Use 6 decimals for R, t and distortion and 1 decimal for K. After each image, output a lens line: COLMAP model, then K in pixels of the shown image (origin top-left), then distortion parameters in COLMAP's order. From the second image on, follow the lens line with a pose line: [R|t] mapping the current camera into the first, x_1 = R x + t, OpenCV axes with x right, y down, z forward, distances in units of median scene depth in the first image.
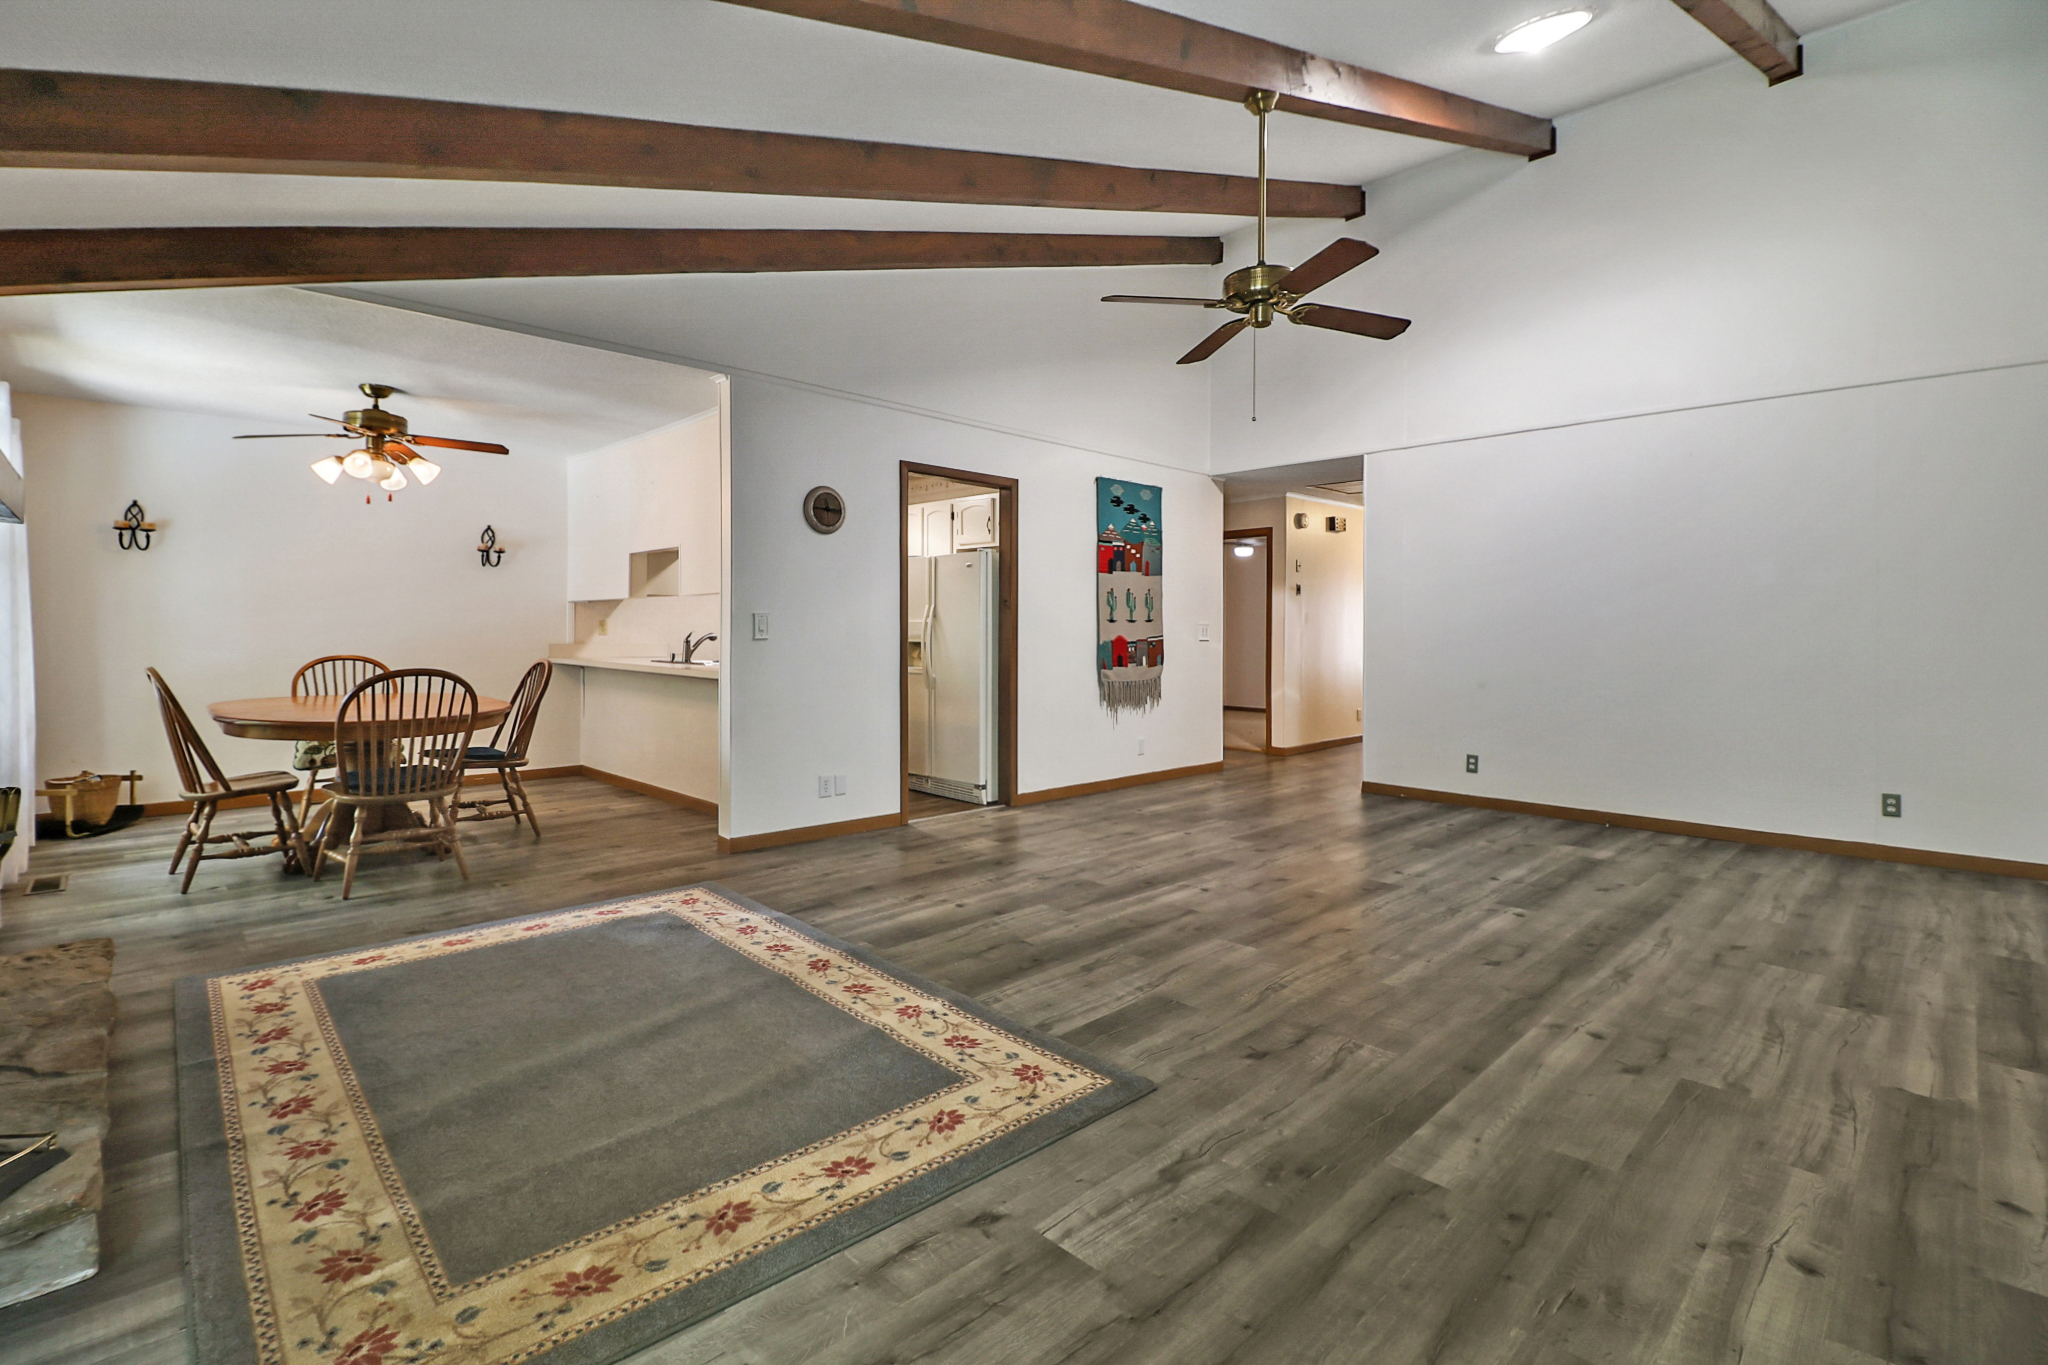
lens RADIAL K [[916.2, 0, 1018.1], [0, 916.2, 650.7], [0, 0, 1]] dist [-0.022240, -0.000006]
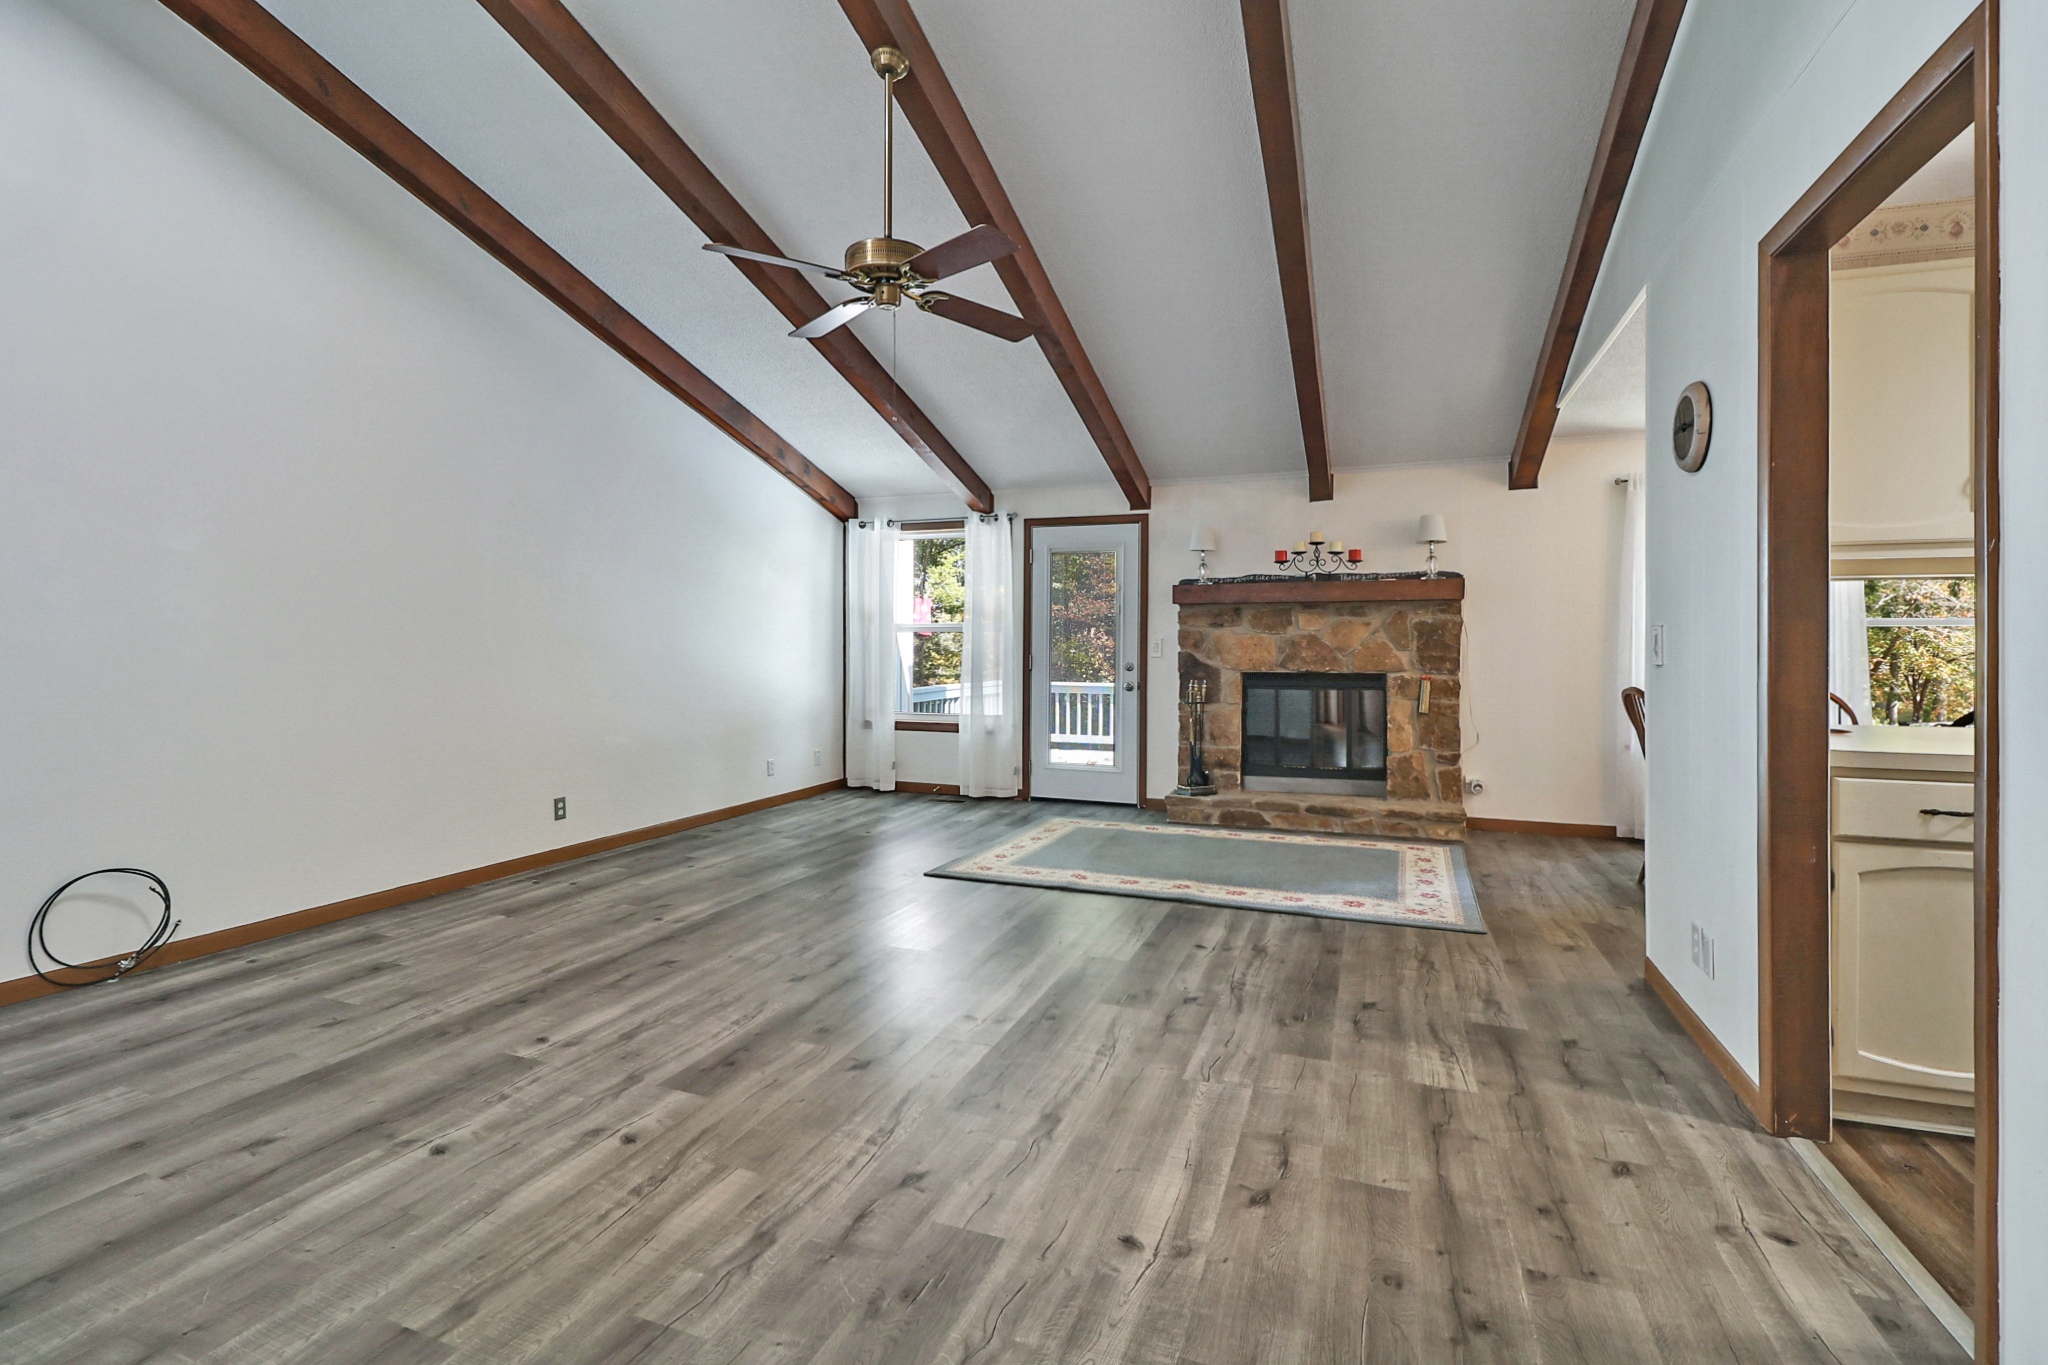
lens RADIAL K [[946.6, 0, 1011.9], [0, 946.6, 651.7], [0, 0, 1]] dist [0.000958, -0.011857]
pose [[-0.907301, -0.003869, -0.420464, 0.565365], [-0.014415, 0.999656, 0.021907, -0.043221], [0.420235, 0.025938, -0.907045, 1.953710]]
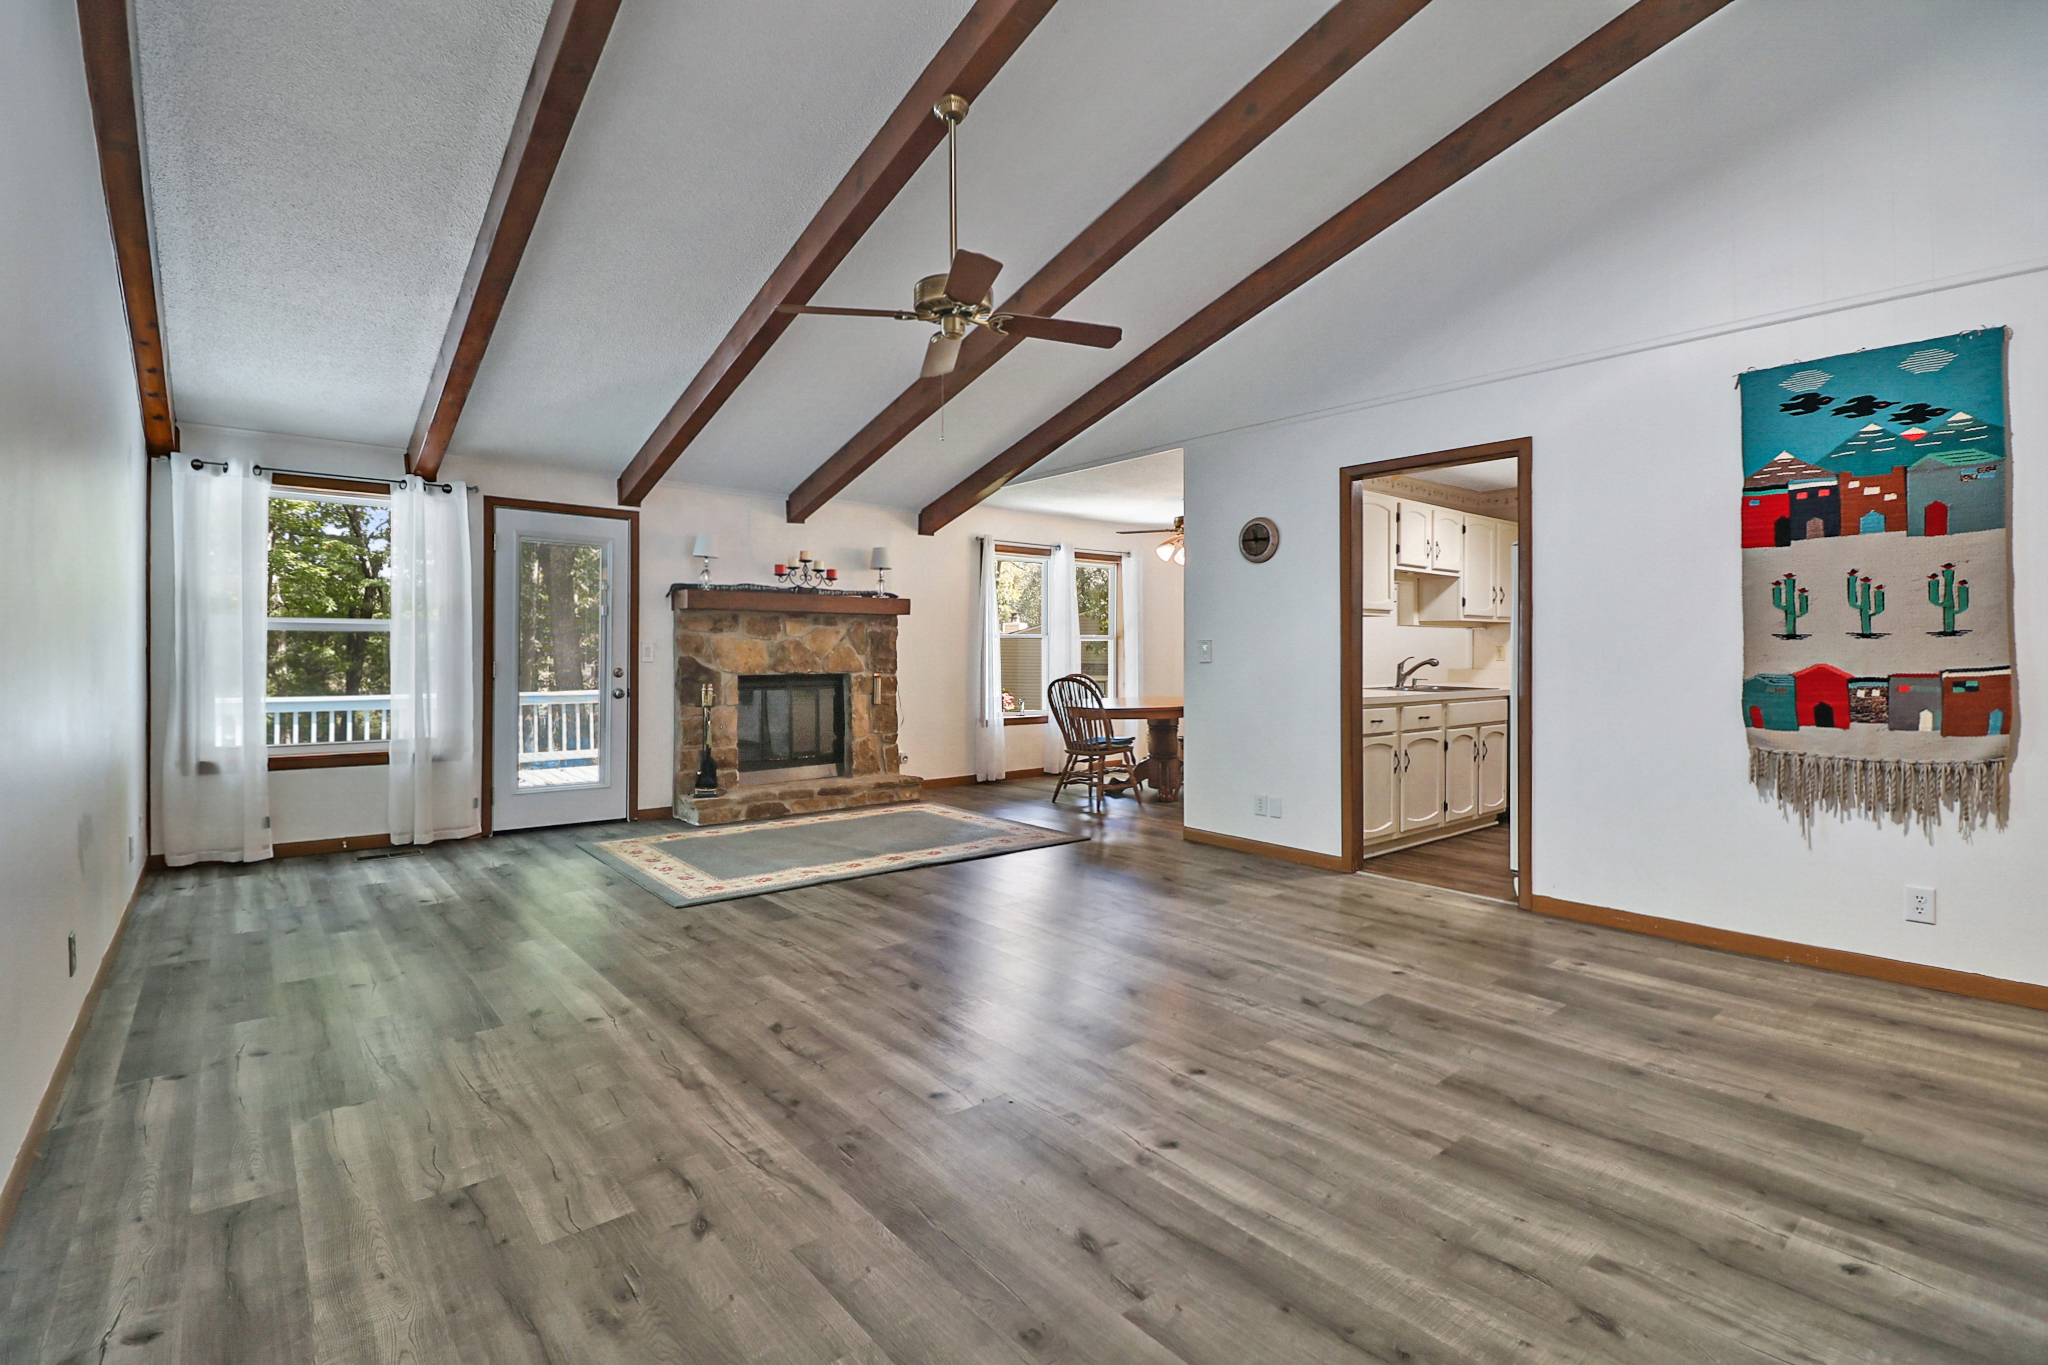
lens RADIAL K [[946.6, 0, 1011.9], [0, 946.6, 651.7], [0, 0, 1]] dist [0.000958, -0.011857]
pose [[-0.064599, -0.006439, -0.997891, 1.296810], [-0.023055, 0.999722, -0.004958, -0.021193], [0.997645, 0.022686, -0.064730, 1.159981]]
